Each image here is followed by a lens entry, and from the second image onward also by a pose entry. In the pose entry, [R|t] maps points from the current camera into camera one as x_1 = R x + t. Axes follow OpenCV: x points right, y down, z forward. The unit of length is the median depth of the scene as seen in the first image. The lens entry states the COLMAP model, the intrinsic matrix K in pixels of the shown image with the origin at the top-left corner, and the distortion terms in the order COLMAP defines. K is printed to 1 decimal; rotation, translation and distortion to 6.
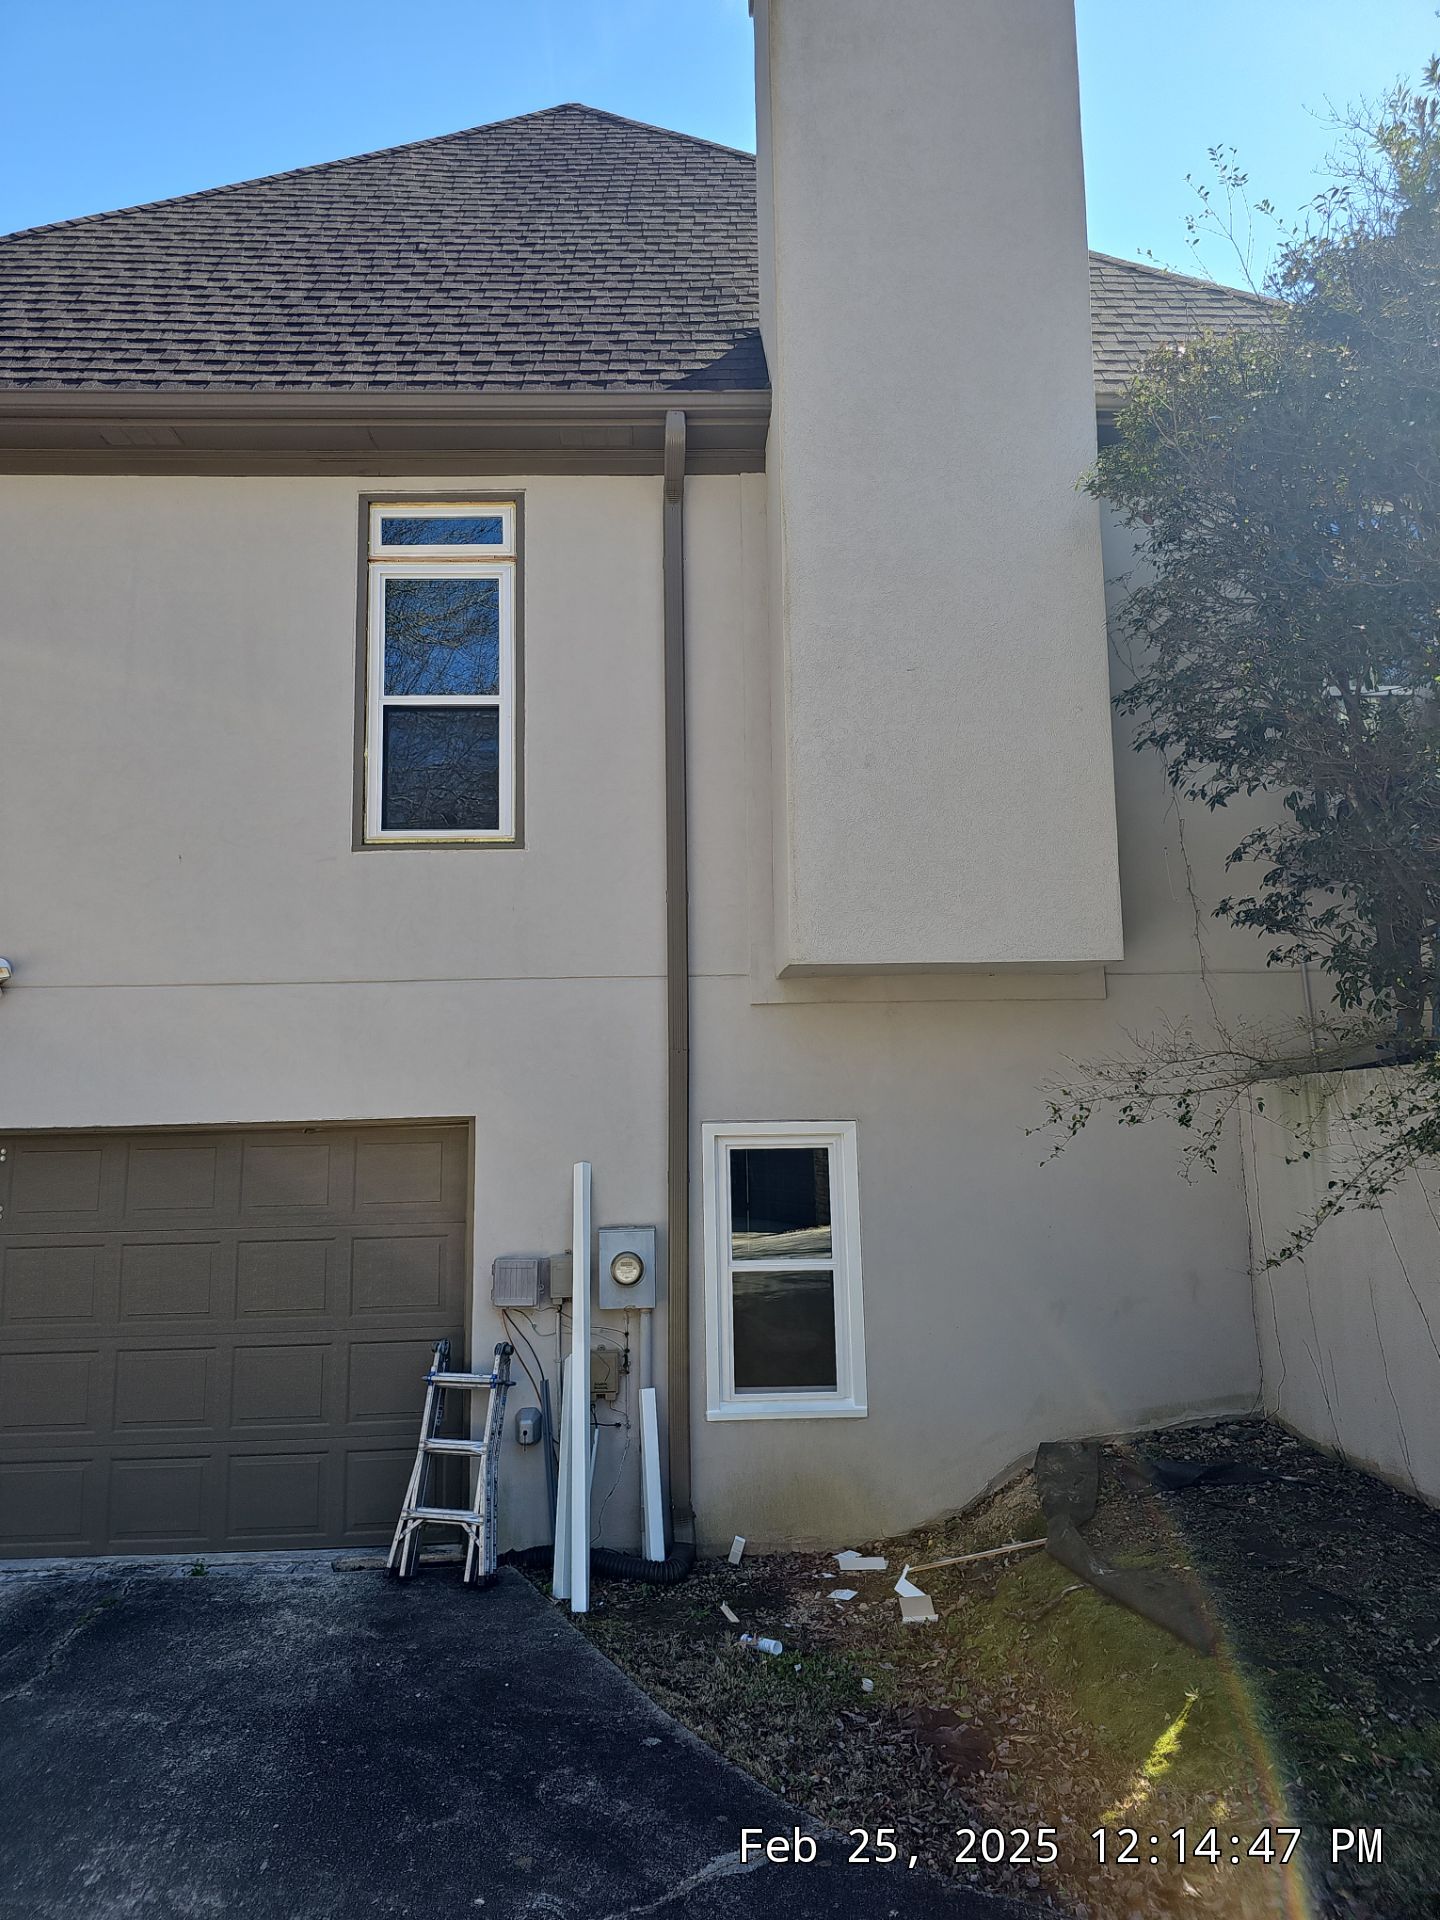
lens RADIAL K [[1233.6, 0, 708.1], [0, 1233.6, 926.3], [0, 0, 1]] dist [0.022659, -0.021244]
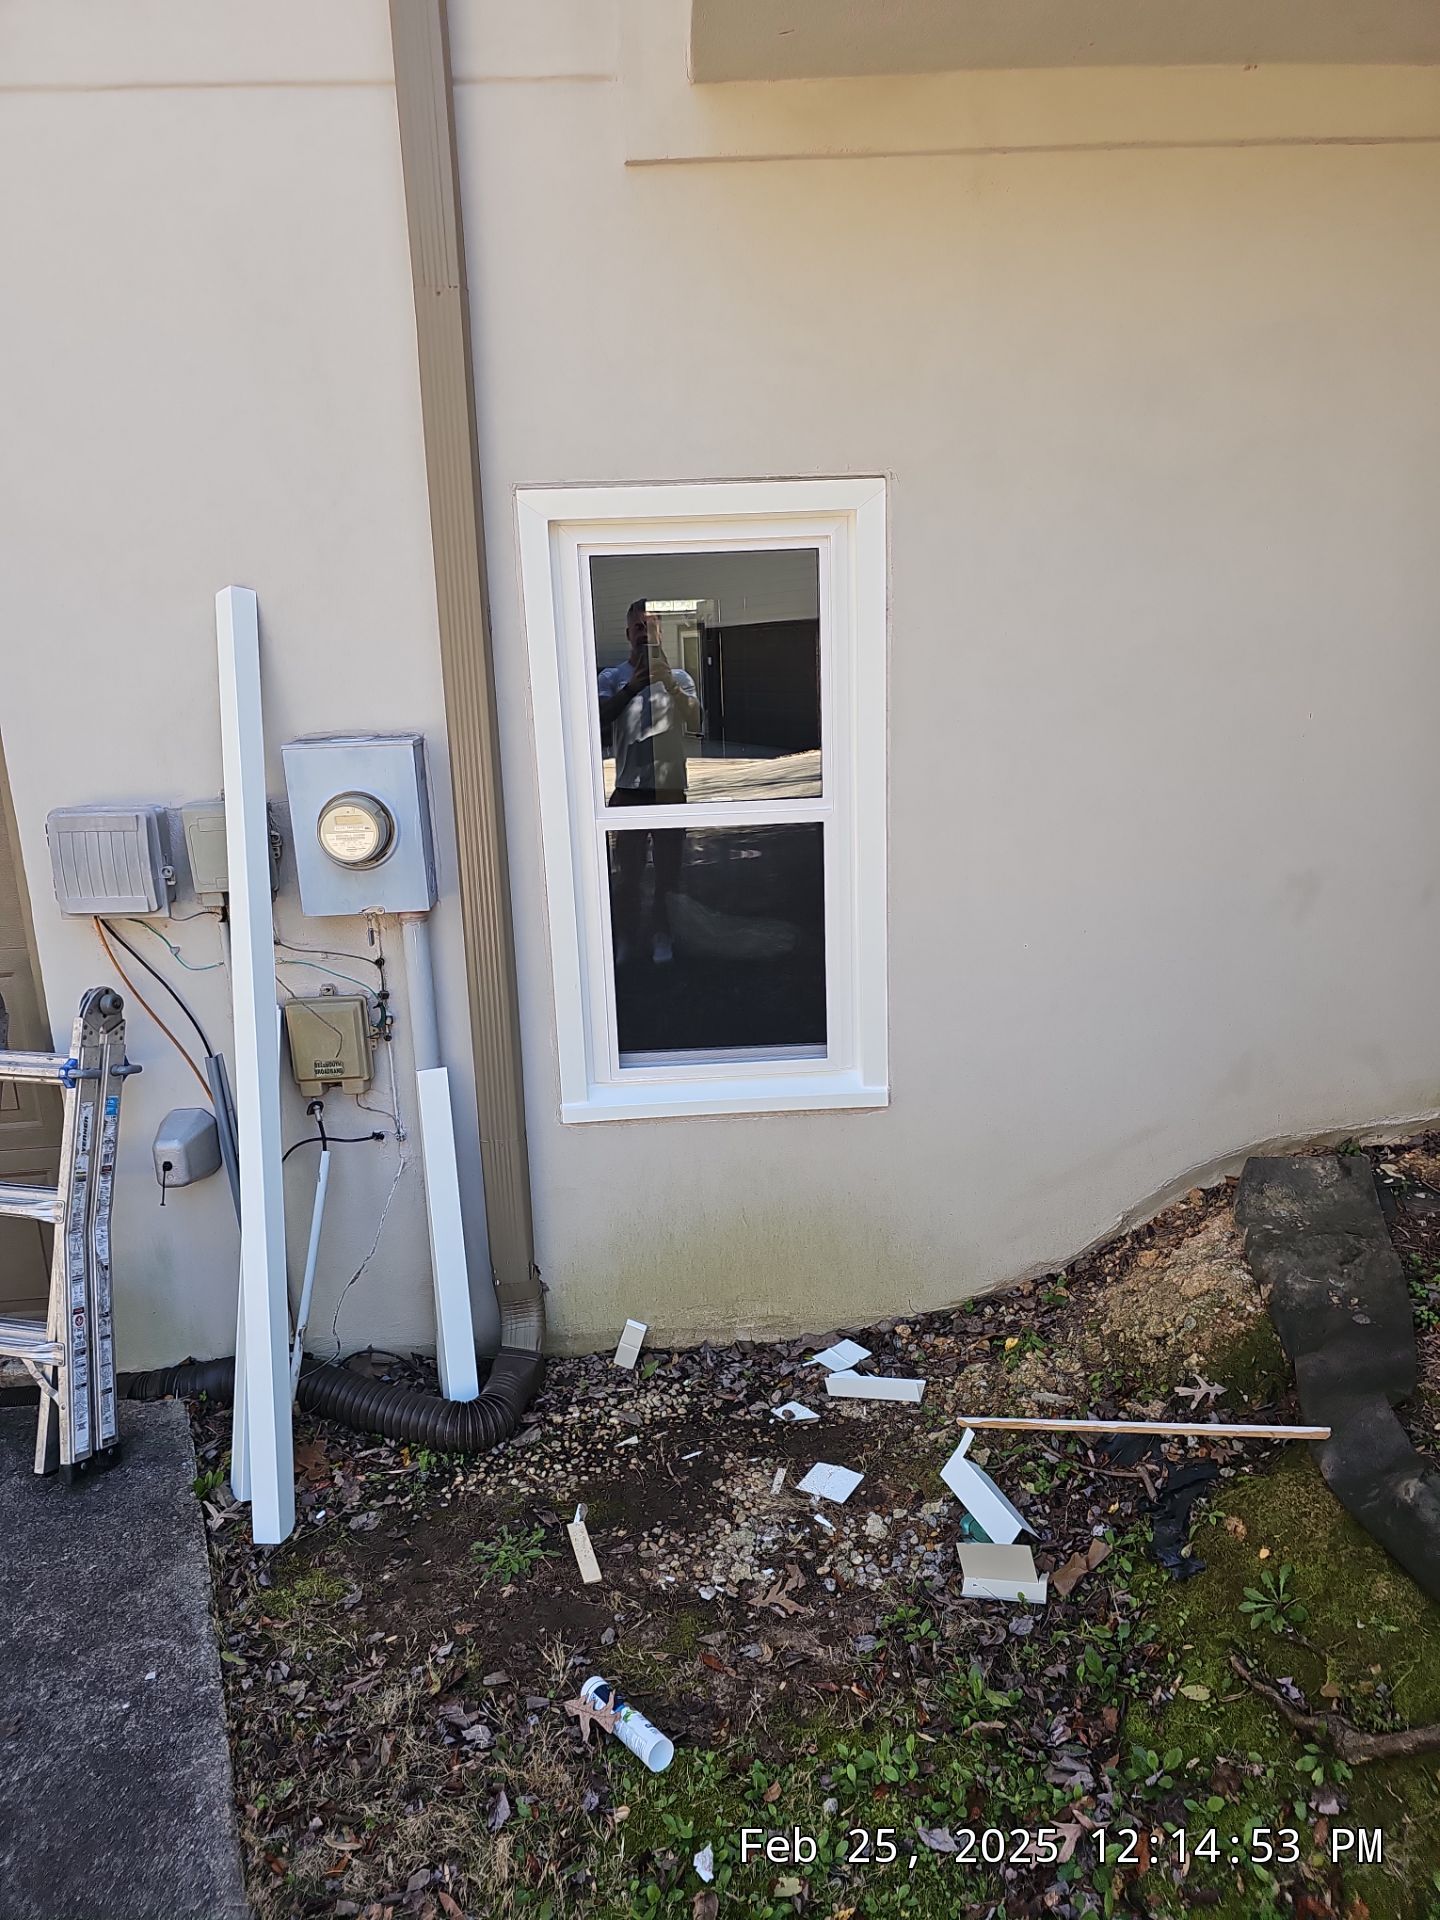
lens RADIAL K [[1233.6, 0, 731.3], [0, 1233.6, 956.7], [0, 0, 1]] dist [0.022659, -0.021244]
pose [[0.999600, -0.023509, 0.015731, 0.061616], [0.015856, 0.926230, 0.376626, 0.158142], [-0.023424, -0.376225, 0.926232, 0.580566]]
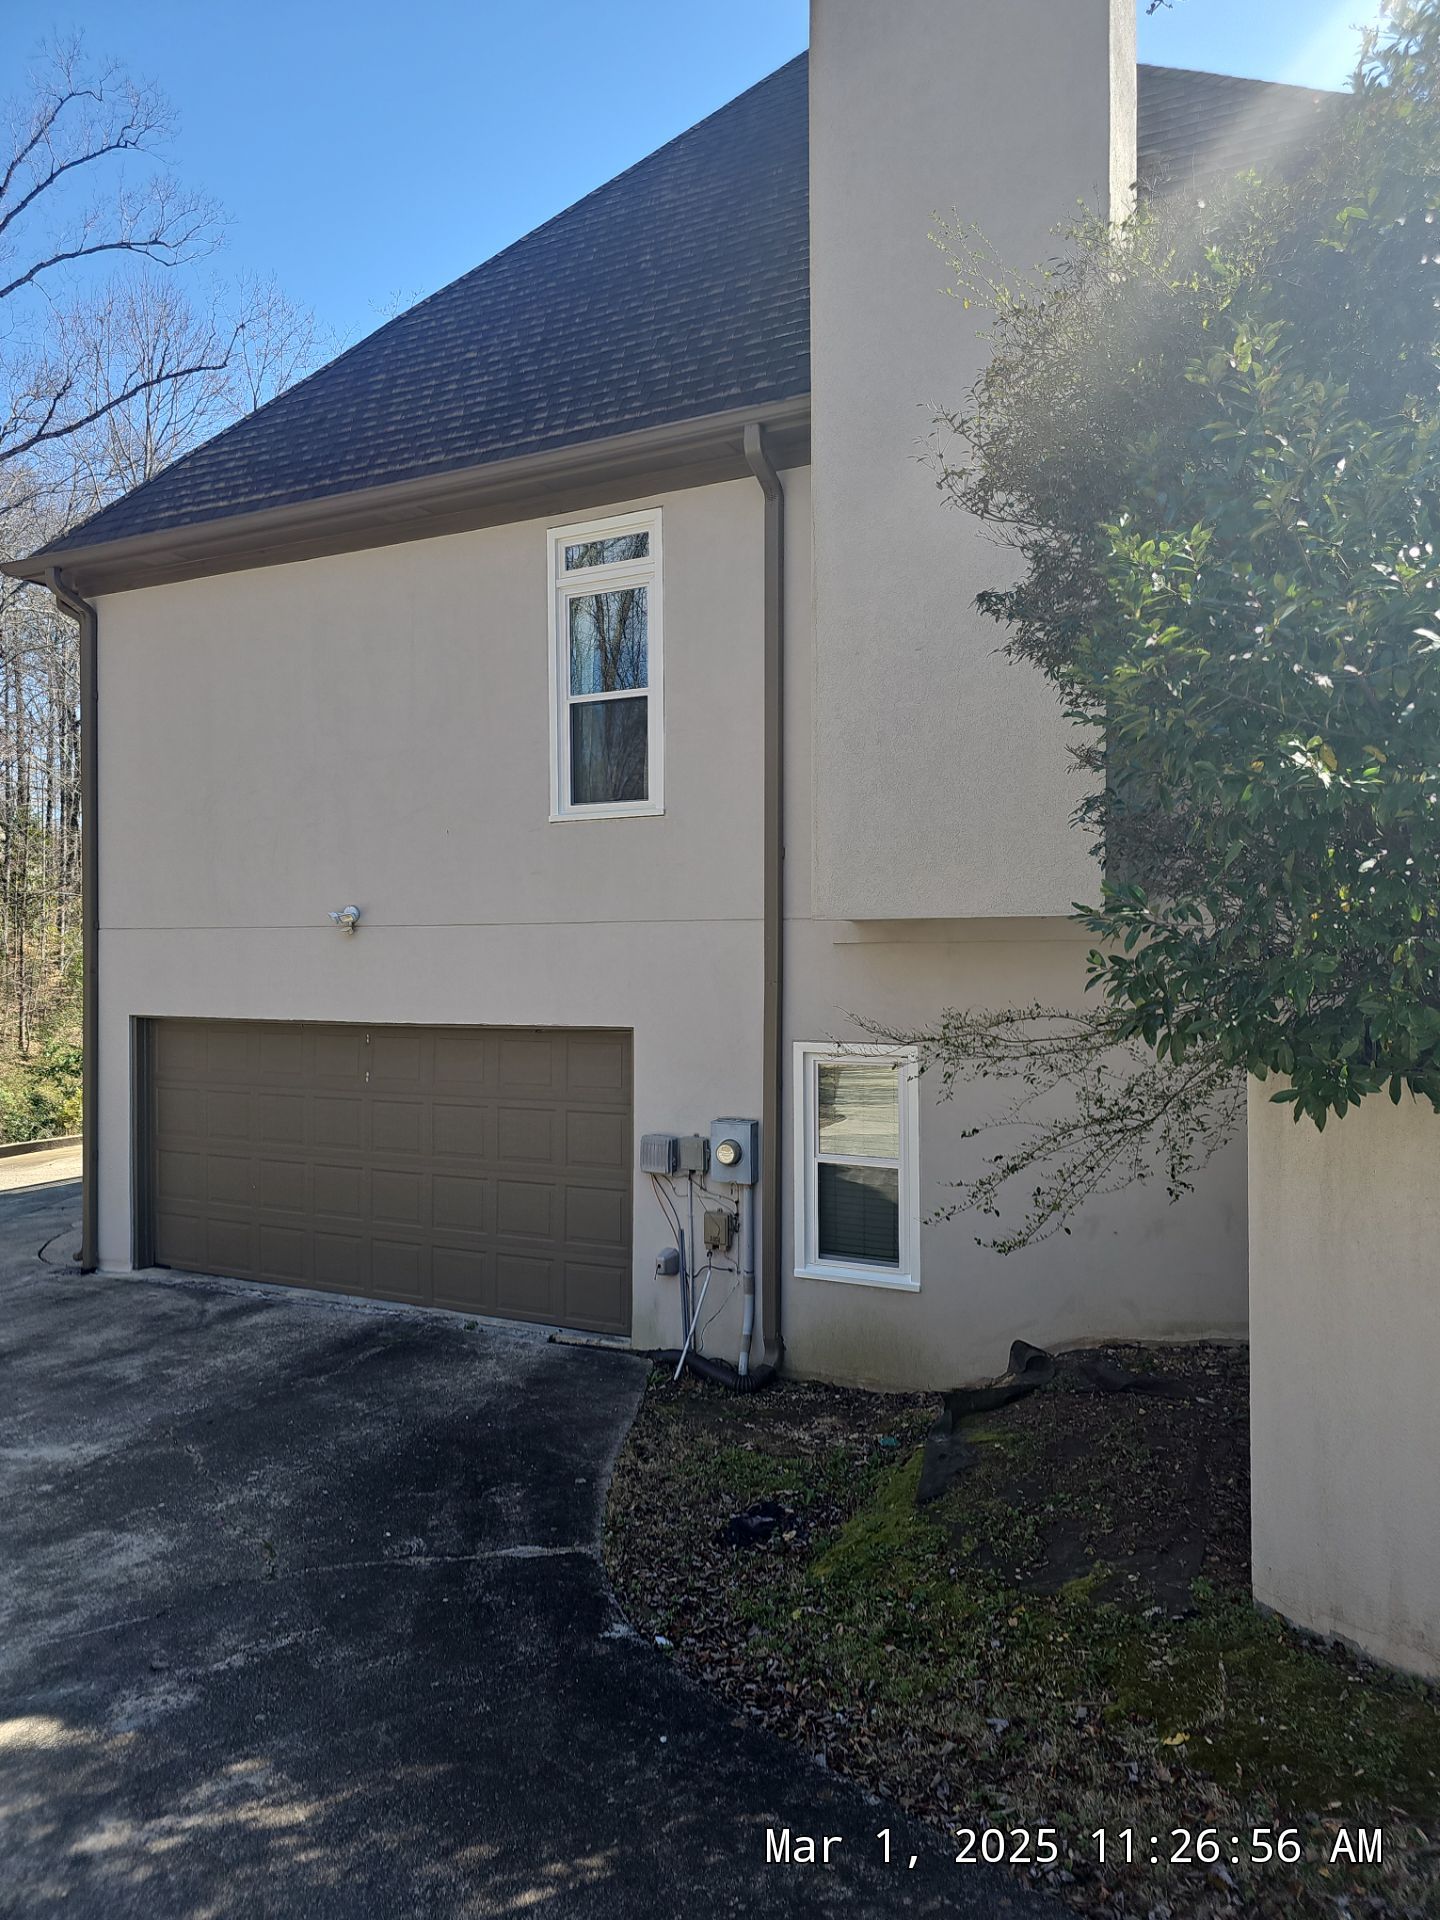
lens RADIAL K [[1233.6, 0, 733.4], [0, 1233.6, 929.8], [0, 0, 1]] dist [0.022659, -0.021244]
pose [[0.886200, 0.006024, -0.463263, 0.529189], [0.058321, 0.990511, 0.124445, -0.106949], [0.459617, -0.137301, 0.877440, -0.074436]]
